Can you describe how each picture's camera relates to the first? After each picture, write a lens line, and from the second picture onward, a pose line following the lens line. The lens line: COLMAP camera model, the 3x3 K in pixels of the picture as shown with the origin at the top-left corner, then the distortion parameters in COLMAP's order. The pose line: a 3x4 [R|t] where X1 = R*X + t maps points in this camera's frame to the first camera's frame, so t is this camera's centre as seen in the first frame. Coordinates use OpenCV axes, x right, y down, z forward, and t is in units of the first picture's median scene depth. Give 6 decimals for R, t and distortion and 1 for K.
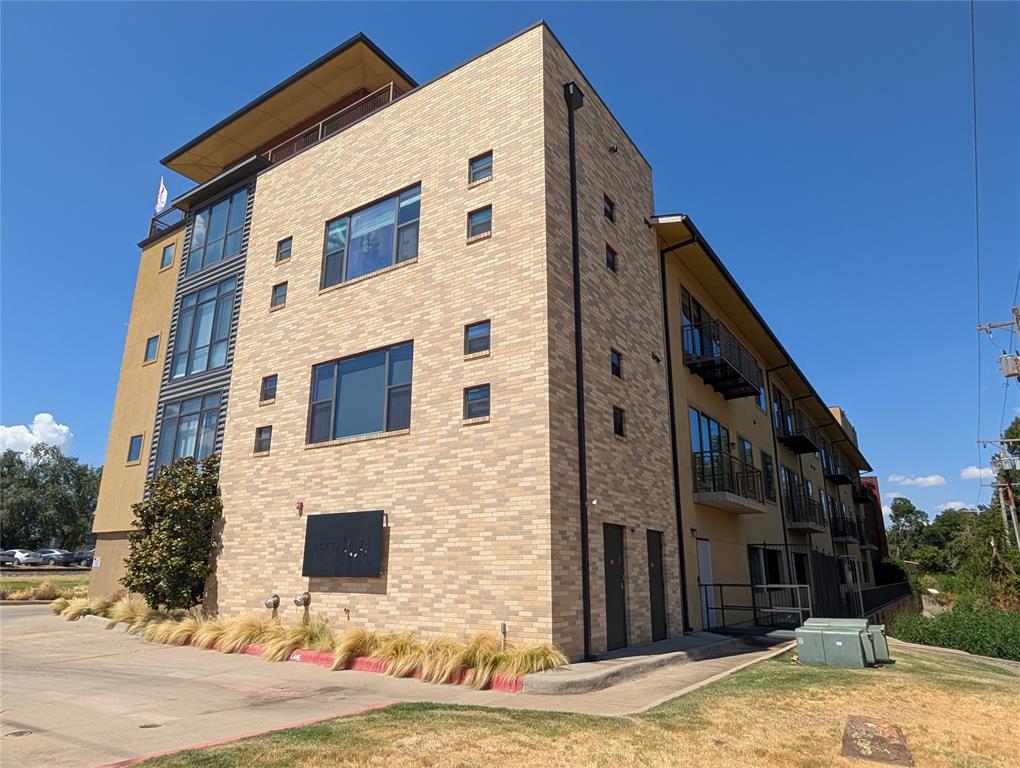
lens RADIAL K [[641.8, 0, 508.4], [0, 641.8, 386.3], [0, 0, 1]] dist [-0.000122, -0.000227]
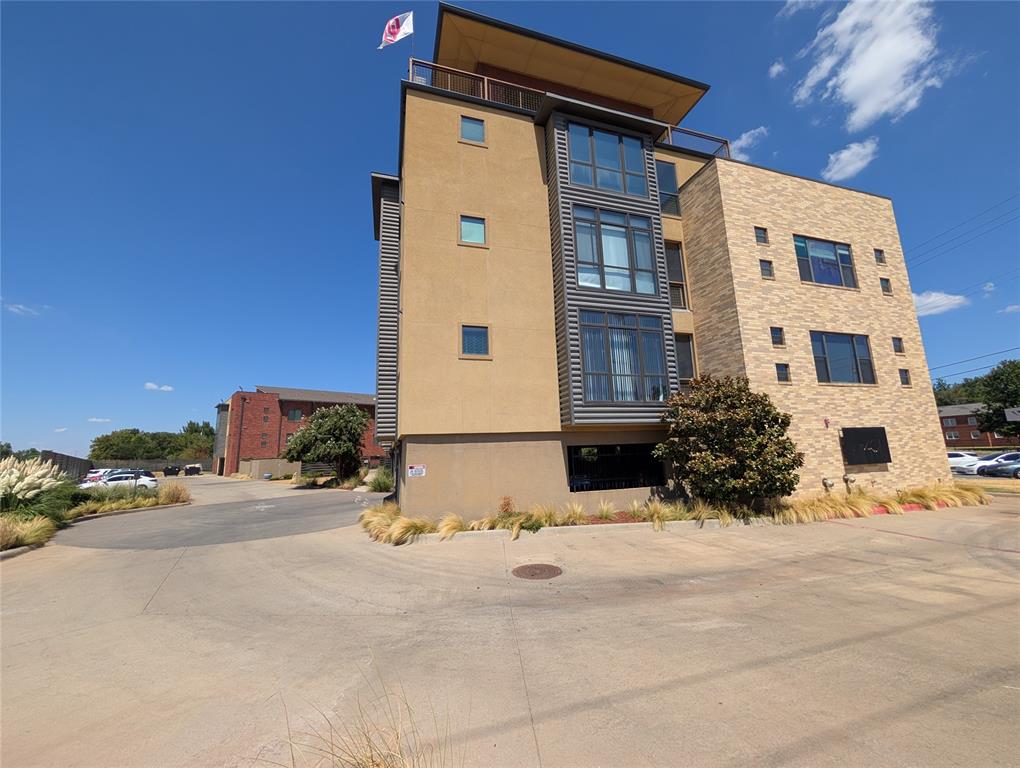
lens RADIAL K [[383.9, 0, 510.5], [0, 383.9, 382.5], [0, 0, 1]] dist [0.000532, 0.000538]
pose [[0.622051, 0.111715, 0.774966, -1.562087], [-0.183715, 0.982963, 0.005766, 0.232525], [-0.761118, -0.145960, 0.631977, 1.023149]]
